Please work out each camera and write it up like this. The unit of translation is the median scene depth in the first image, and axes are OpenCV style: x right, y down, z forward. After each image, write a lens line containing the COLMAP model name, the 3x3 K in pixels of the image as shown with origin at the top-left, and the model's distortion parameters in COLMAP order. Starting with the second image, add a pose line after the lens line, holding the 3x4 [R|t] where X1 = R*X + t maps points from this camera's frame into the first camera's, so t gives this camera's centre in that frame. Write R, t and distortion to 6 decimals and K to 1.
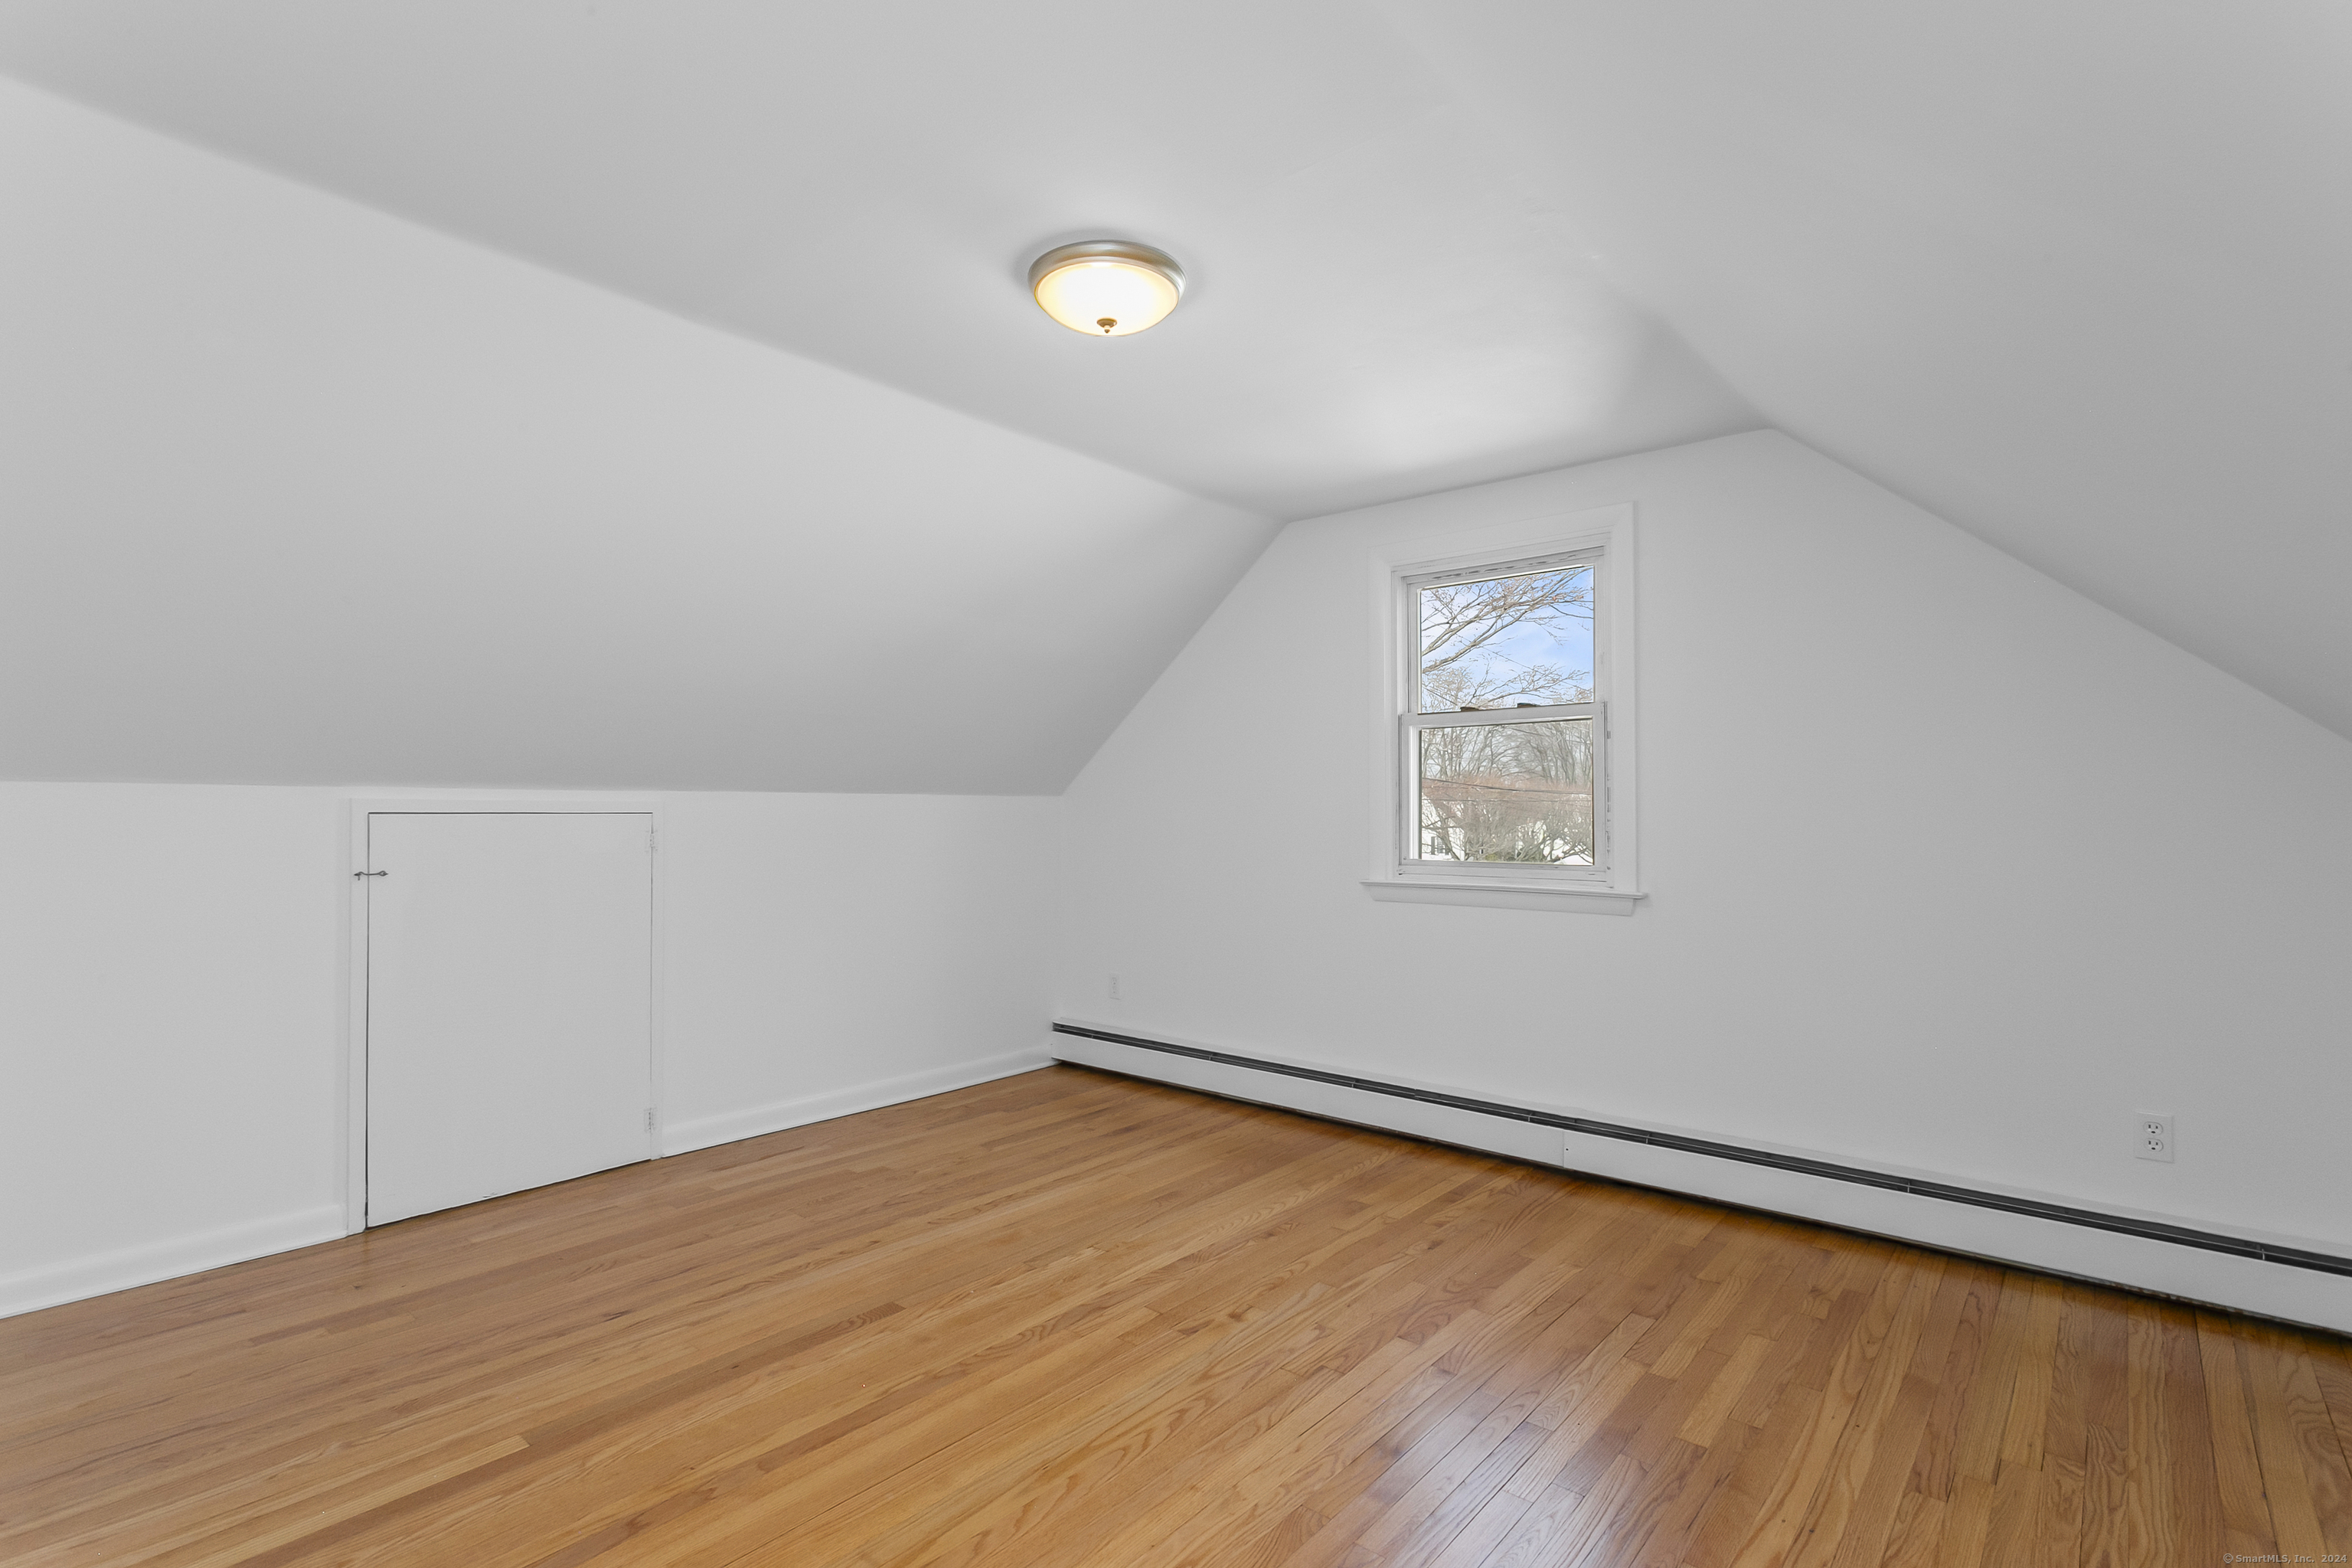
lens RADIAL K [[1116.1, 0, 1171.2], [0, 1116.1, 813.8], [0, 0, 1]] dist [0.009624, -0.000359]
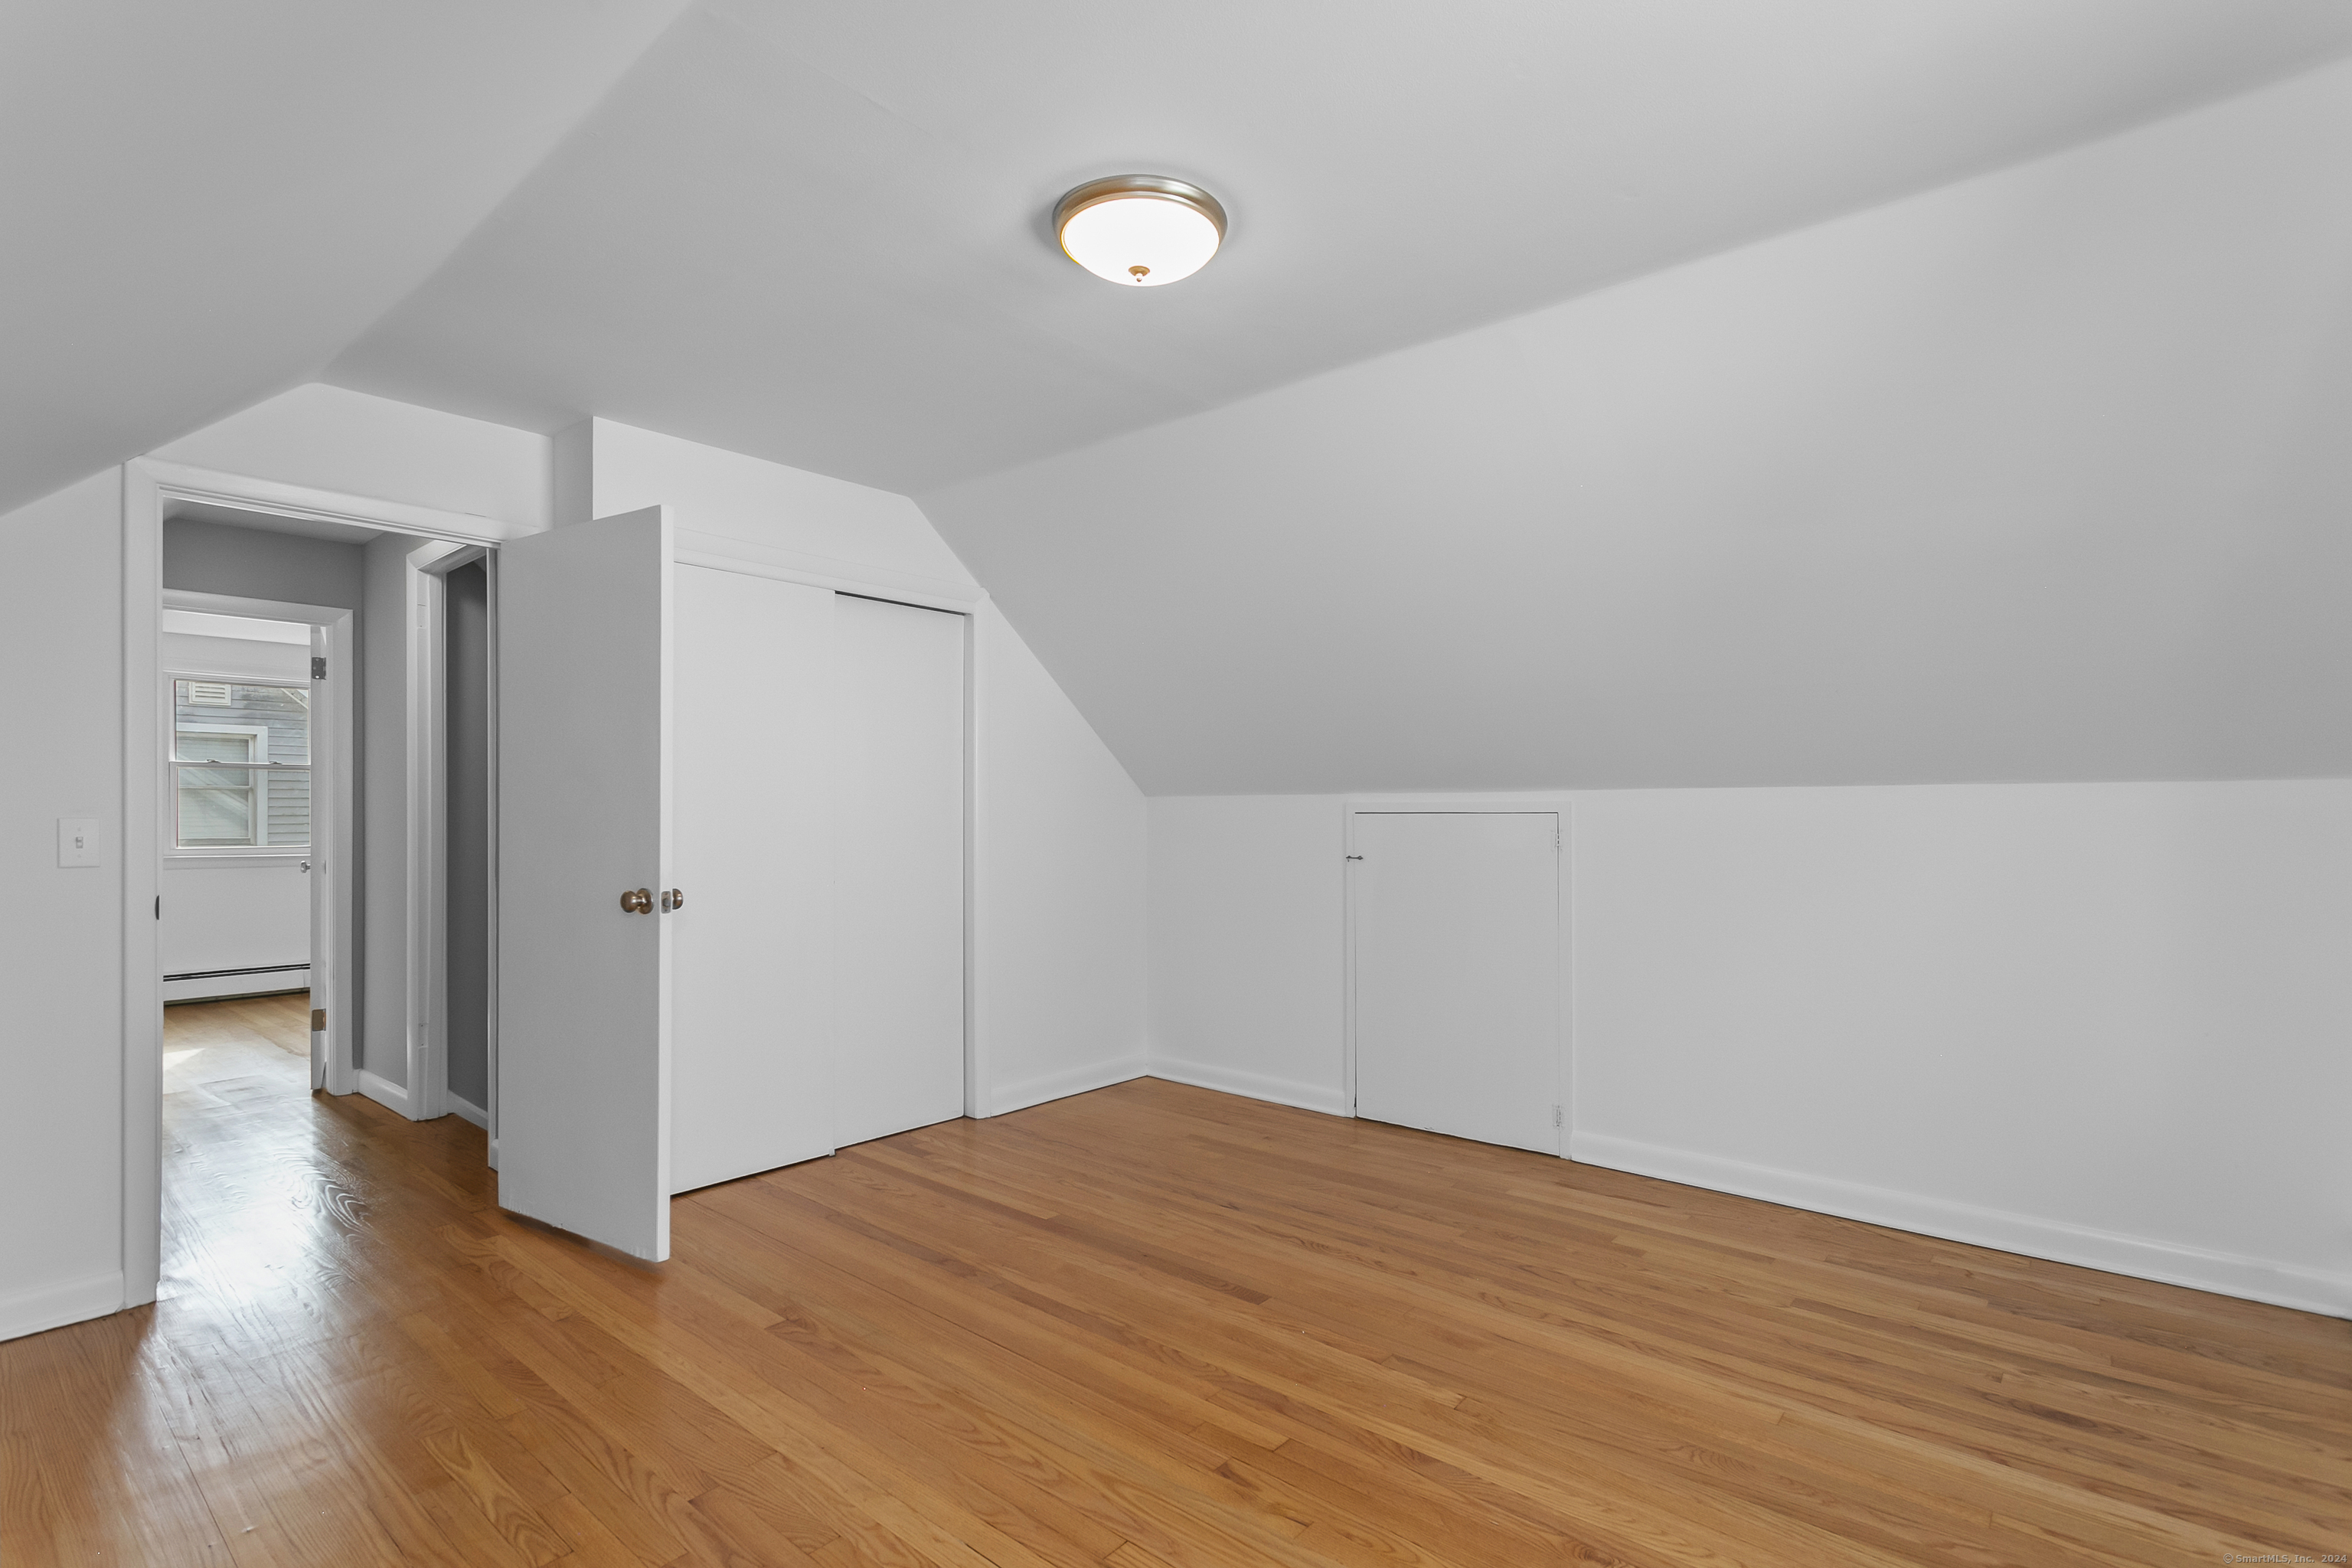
lens RADIAL K [[1116.1, 0, 1171.2], [0, 1116.1, 813.8], [0, 0, 1]] dist [0.009624, -0.000359]
pose [[-0.001221, -0.001235, -0.999998, 0.699102], [-0.000006, 0.999999, -0.001235, 0.001170], [0.999999, 0.000005, -0.001221, 0.836904]]
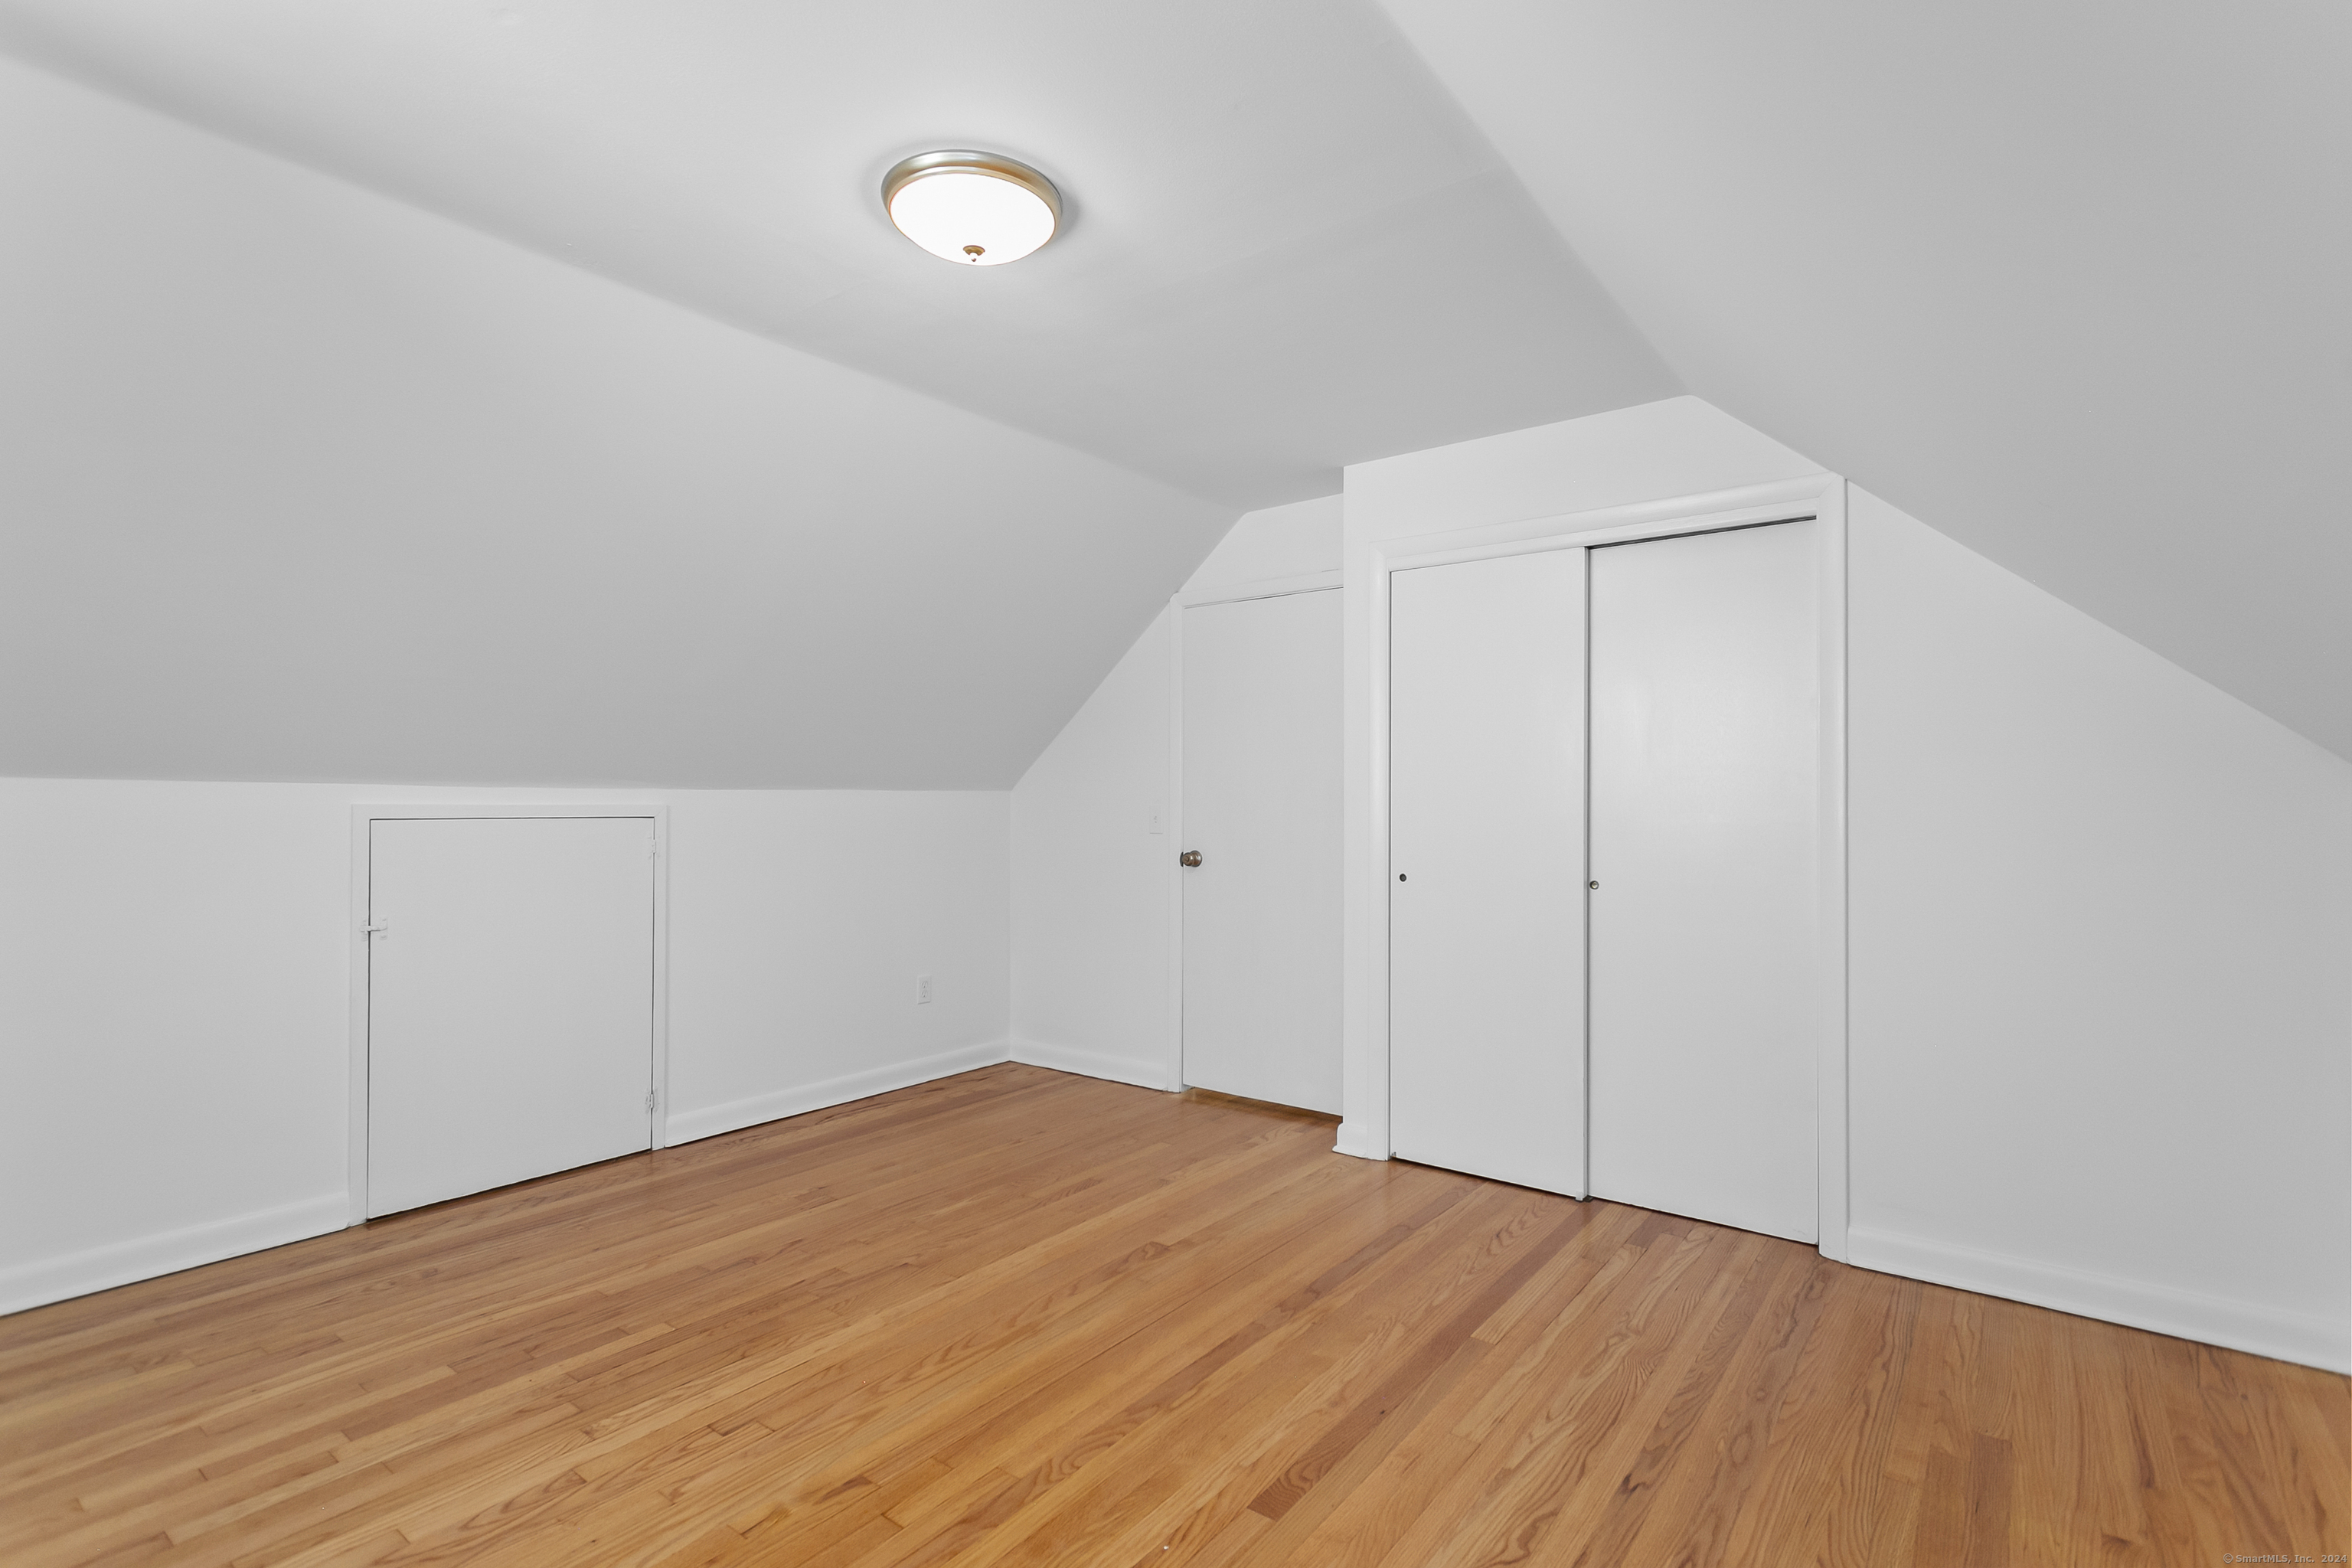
lens RADIAL K [[1116.1, 0, 1171.2], [0, 1116.1, 813.8], [0, 0, 1]] dist [0.009624, -0.000359]
pose [[-0.998837, -0.000223, -0.048218, -0.140587], [-0.000748, 0.999941, 0.010867, -0.002368], [0.048213, 0.010890, -0.998778, 1.539488]]
